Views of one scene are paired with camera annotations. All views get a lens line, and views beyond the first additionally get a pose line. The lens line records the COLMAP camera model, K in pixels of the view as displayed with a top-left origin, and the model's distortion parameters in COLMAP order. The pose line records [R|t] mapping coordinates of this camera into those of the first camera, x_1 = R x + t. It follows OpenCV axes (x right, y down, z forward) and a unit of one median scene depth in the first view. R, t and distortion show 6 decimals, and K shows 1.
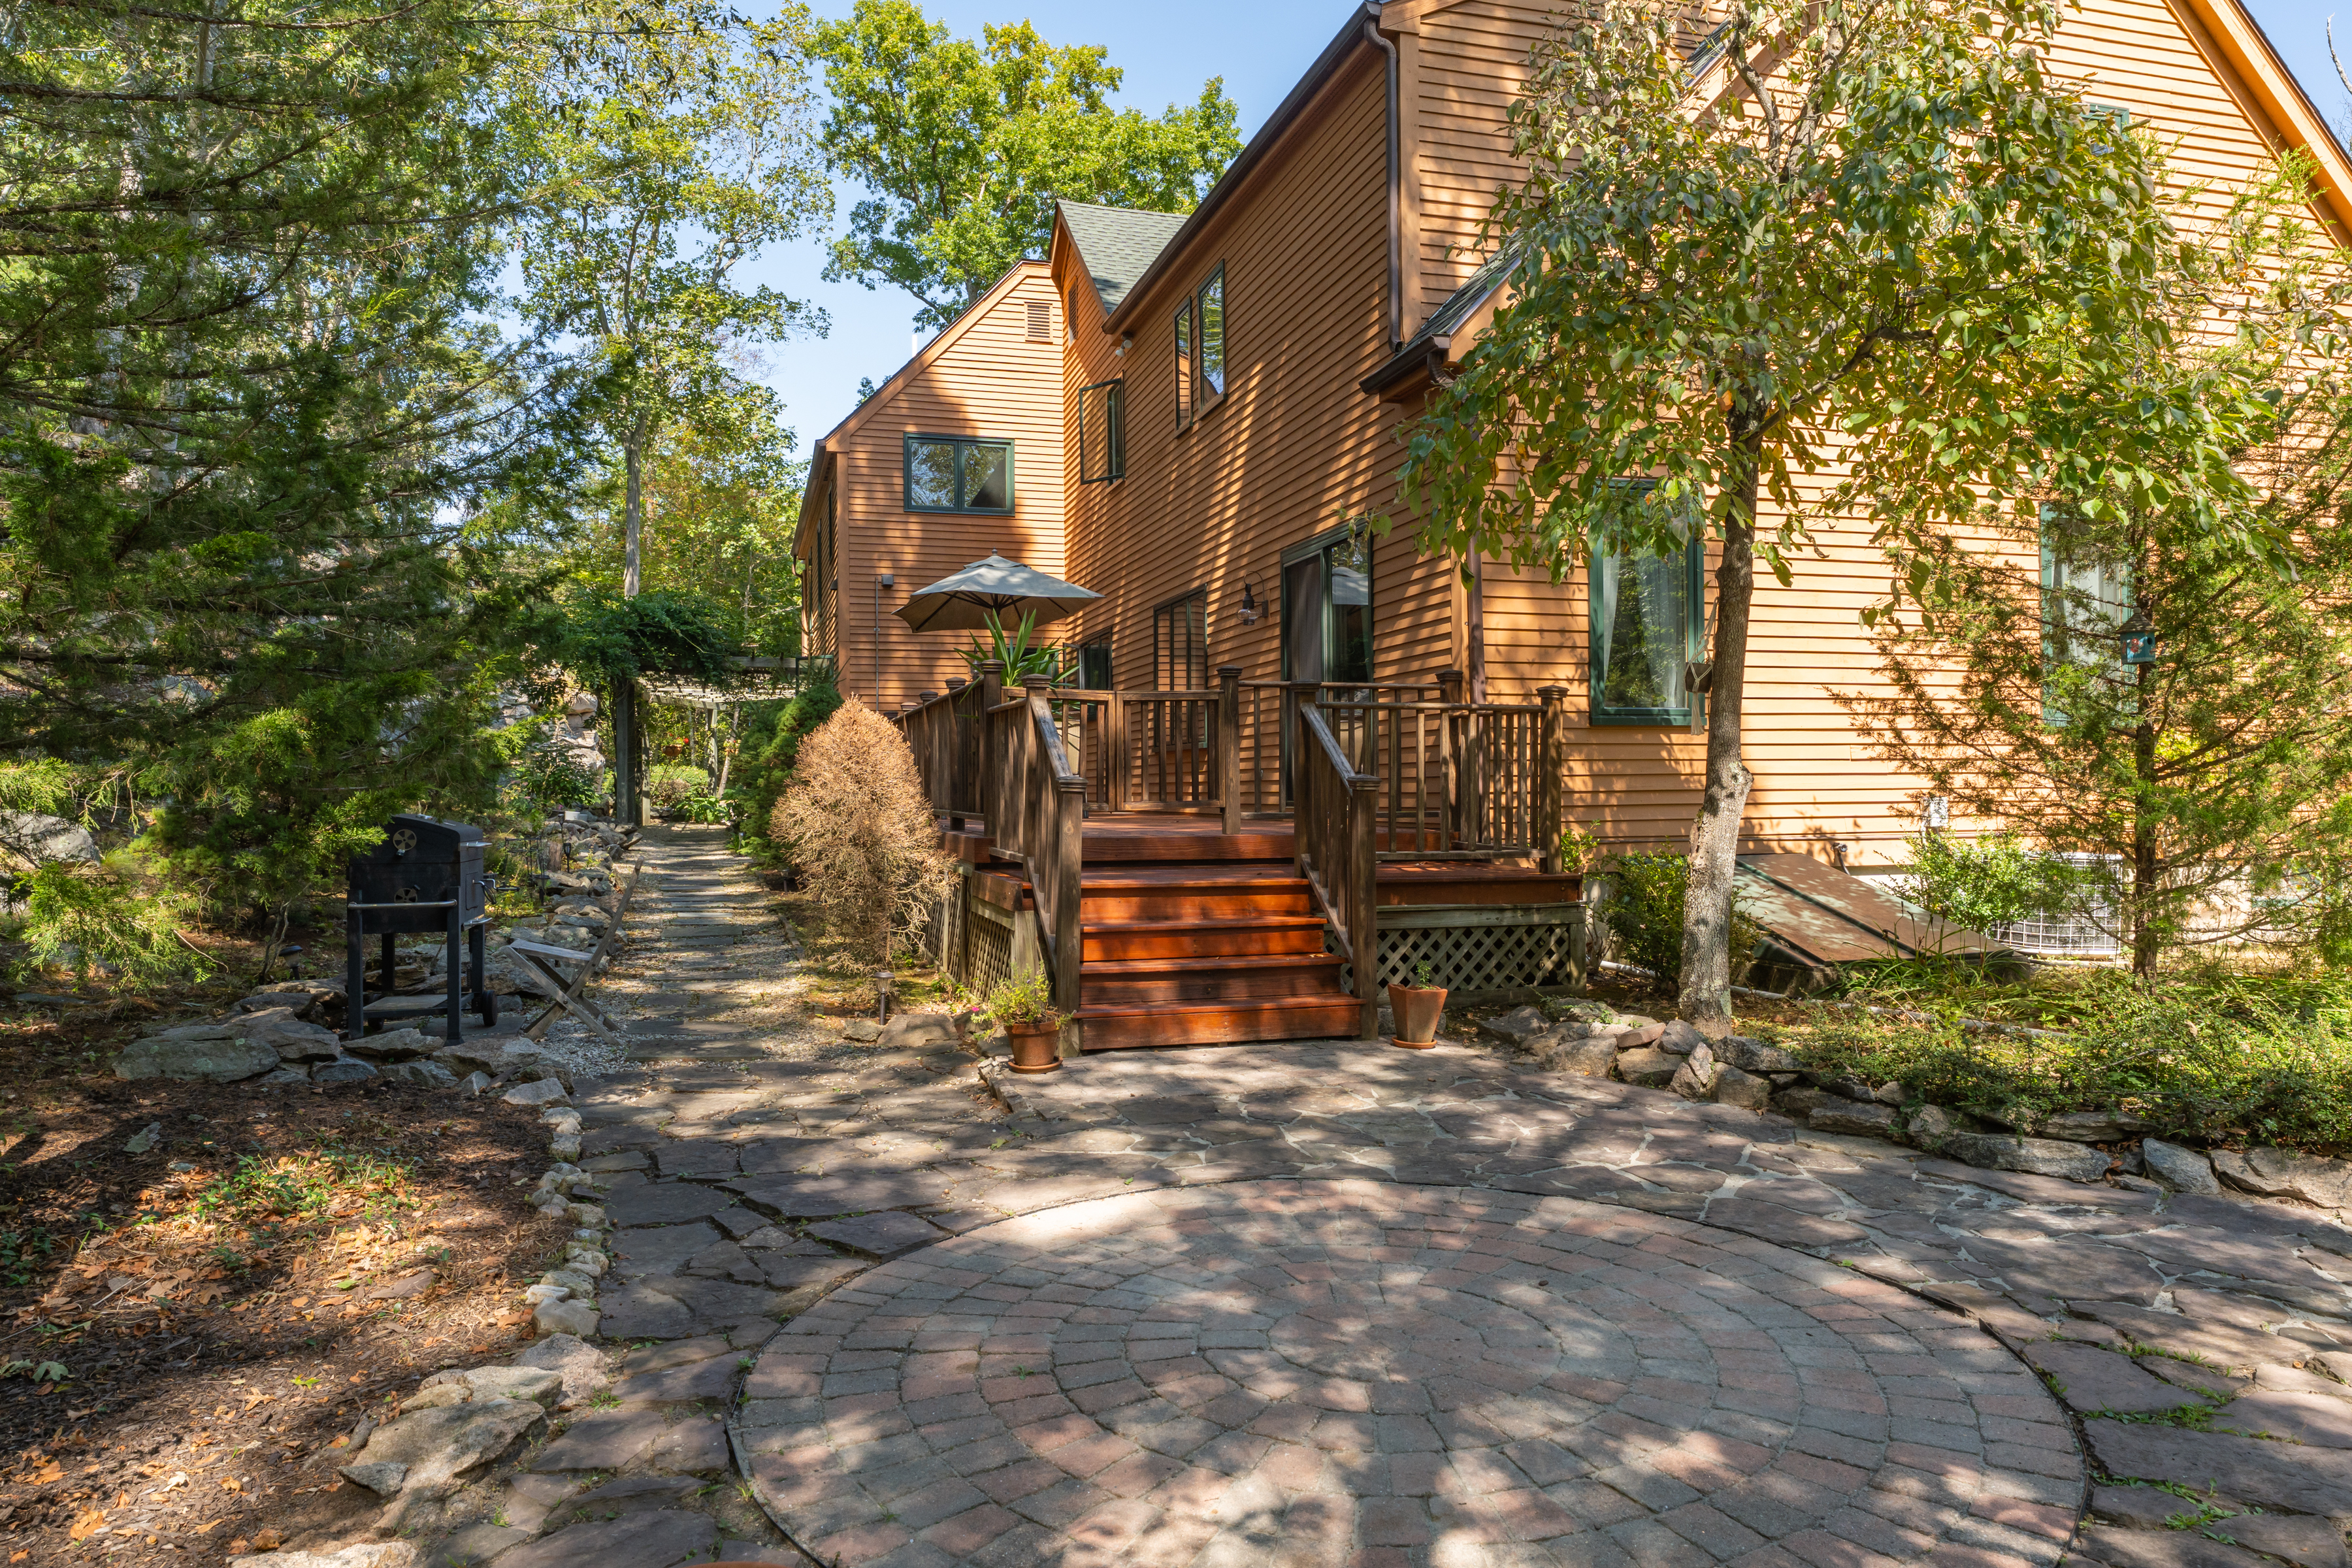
lens RADIAL K [[1559.4, 0, 1176.0], [0, 1559.4, 784.0], [0, 0, 1]] dist [-0.001426, -0.000400]
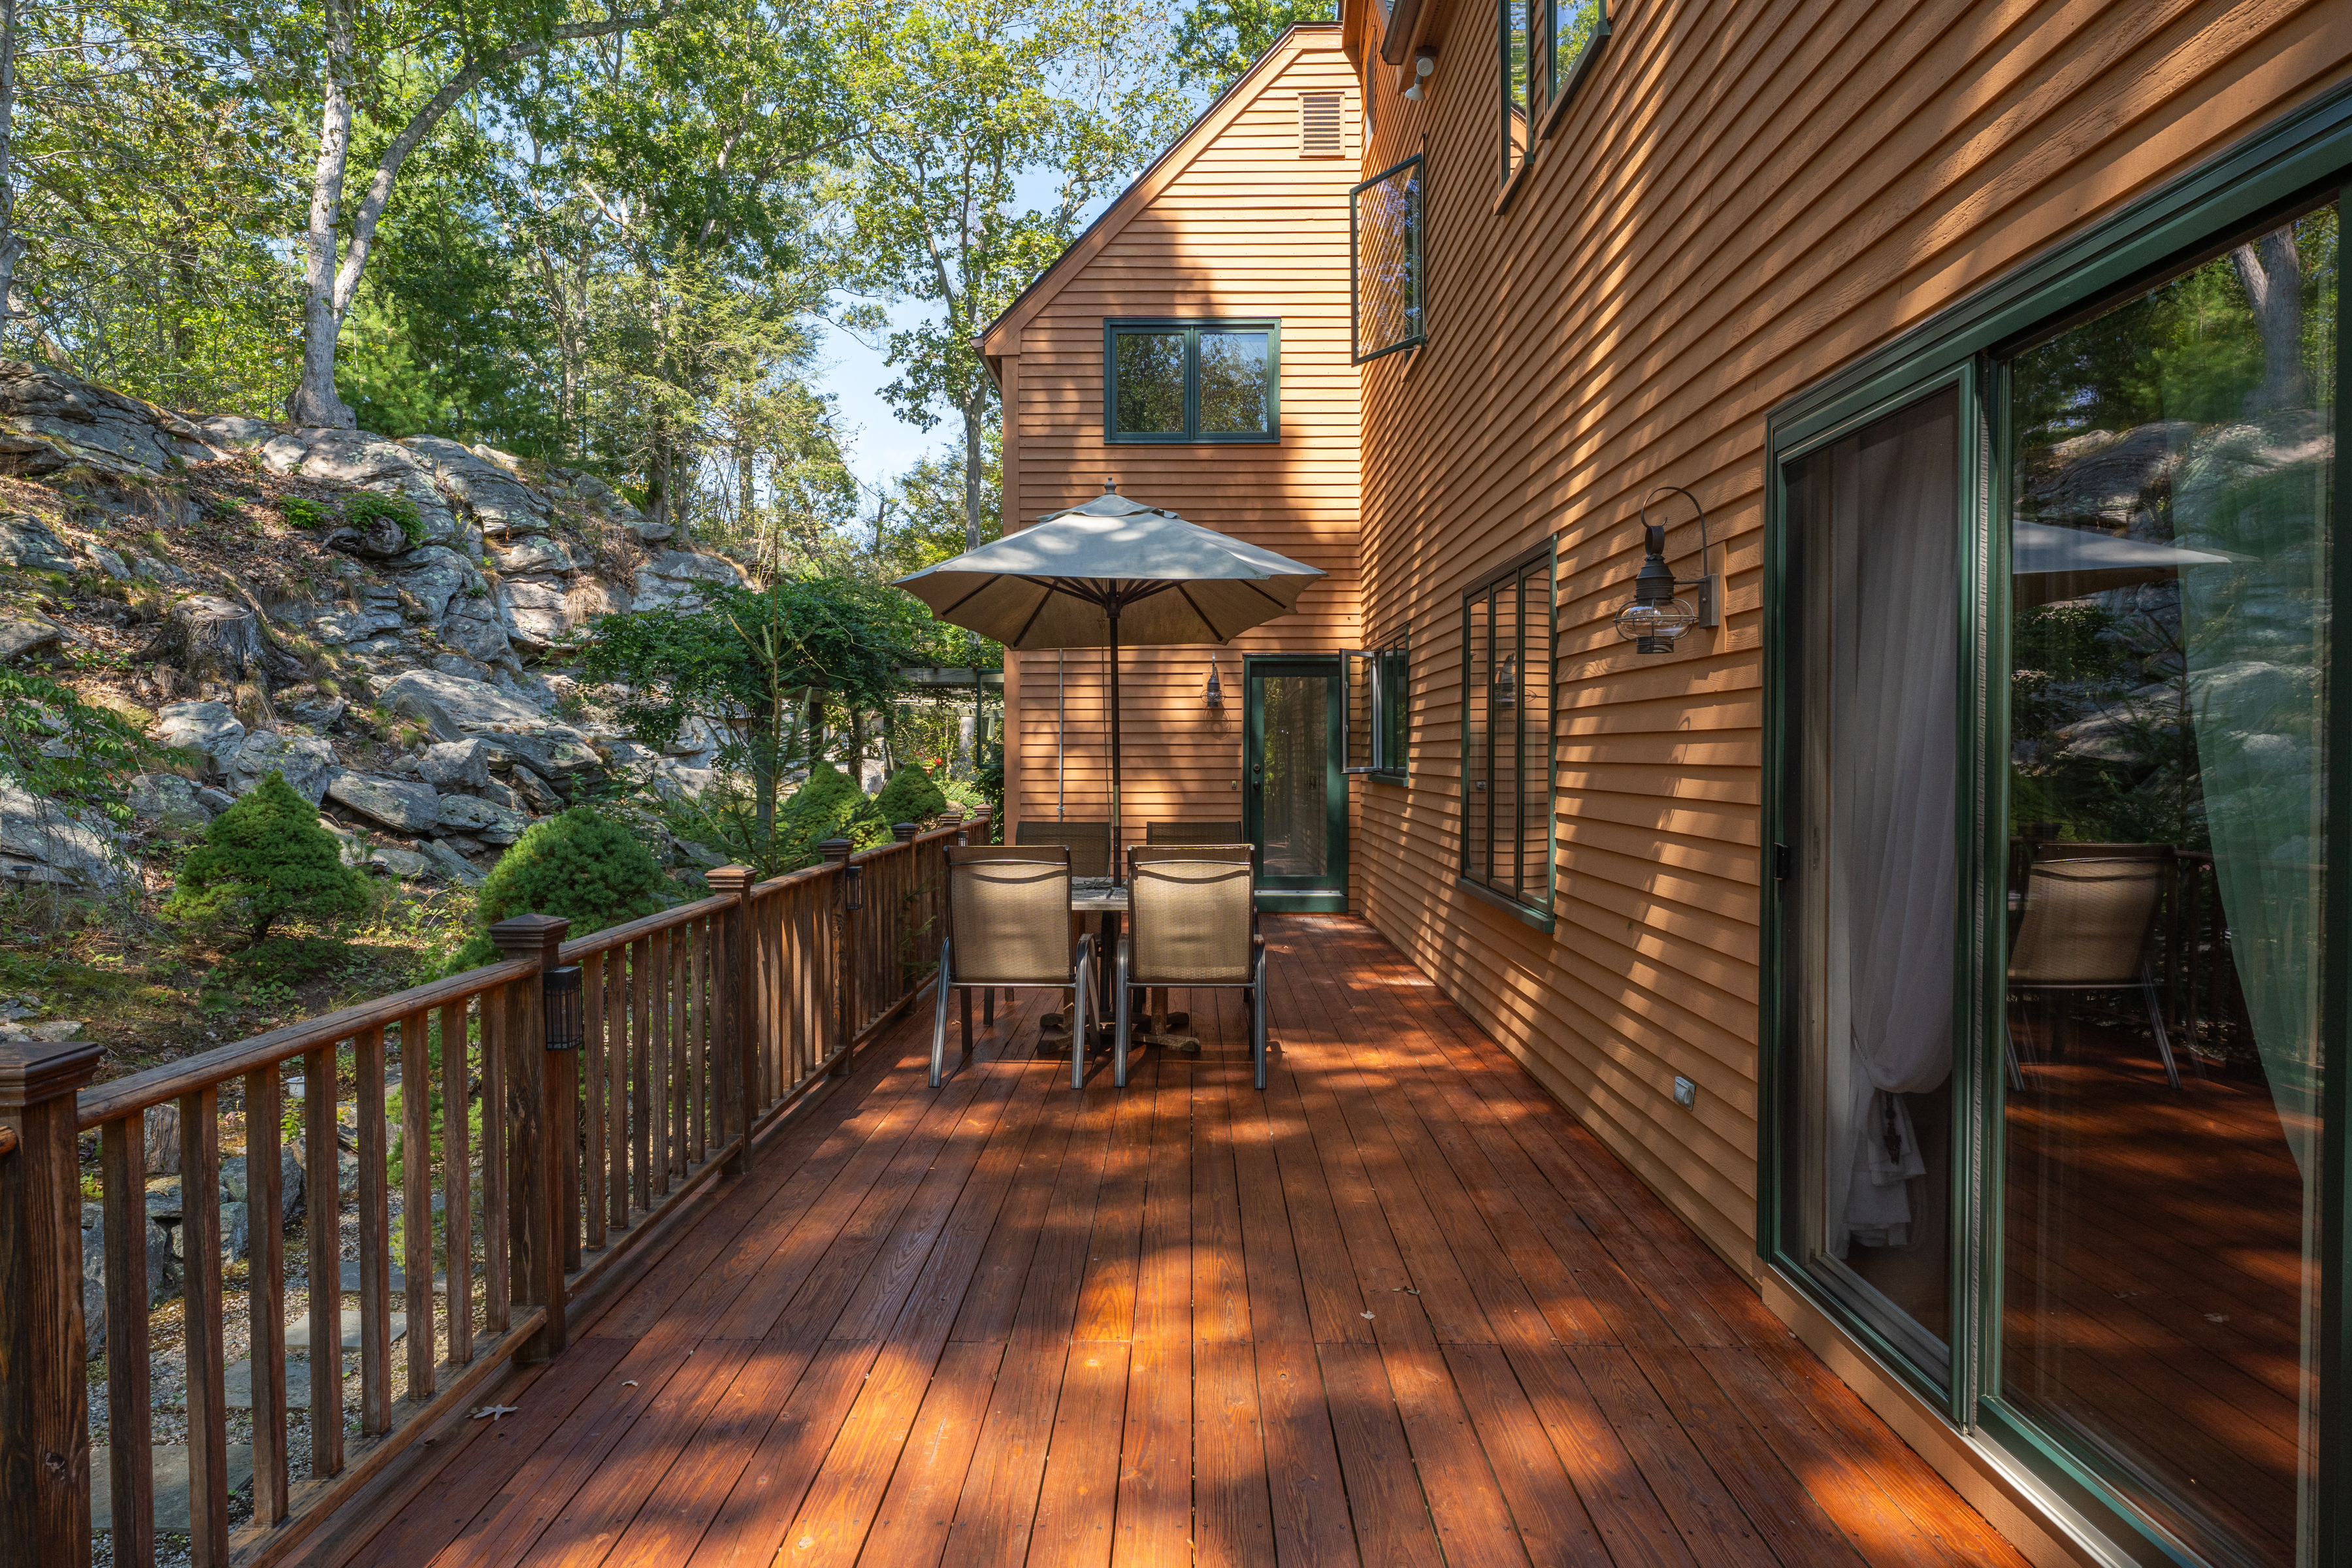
lens RADIAL K [[1426.2, 0, 1176.0], [0, 1426.2, 784.0], [0, 0, 1]] dist [0.001257, 0.000046]
pose [[0.957394, 0.018435, -0.288195, 0.024901], [-0.009786, 0.999458, 0.031425, -0.050674], [0.288618, -0.027266, 0.957056, 0.430492]]
